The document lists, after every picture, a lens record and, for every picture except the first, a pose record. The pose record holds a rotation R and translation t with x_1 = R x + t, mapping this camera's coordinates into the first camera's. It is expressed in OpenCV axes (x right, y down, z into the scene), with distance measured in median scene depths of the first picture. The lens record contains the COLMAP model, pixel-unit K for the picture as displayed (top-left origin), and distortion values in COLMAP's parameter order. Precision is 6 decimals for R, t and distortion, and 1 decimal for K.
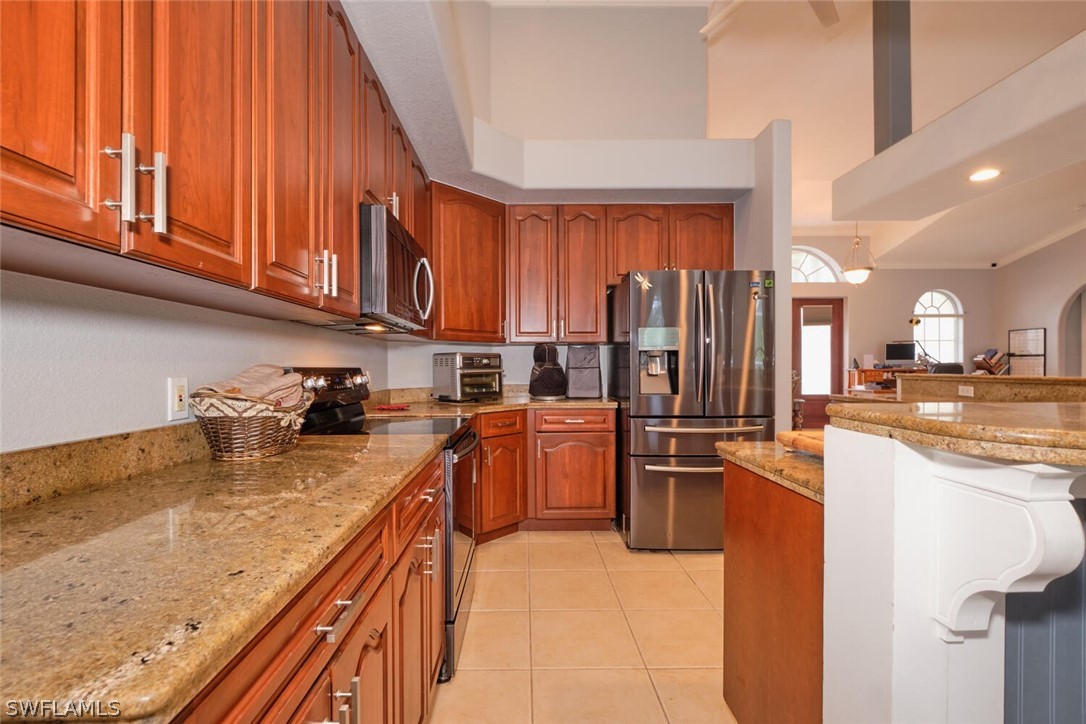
lens RADIAL K [[482.3, 0, 530.9], [0, 482.3, 368.9], [0, 0, 1]] dist [0.001317, -0.002059]
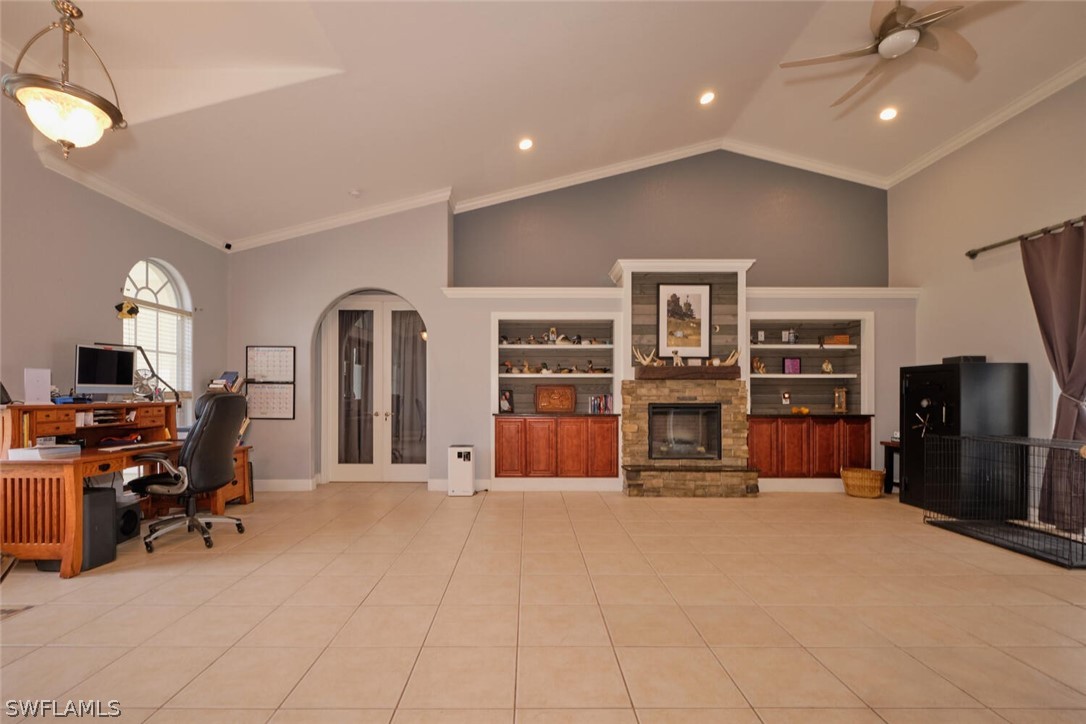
lens RADIAL K [[482.3, 0, 526.7], [0, 482.3, 394.7], [0, 0, 1]] dist [0.001317, -0.002059]
pose [[0.018880, 0.005672, 0.999806, 0.715571], [0.003906, 0.999976, -0.005746, -0.009918], [-0.999814, 0.004014, 0.018857, 1.364742]]
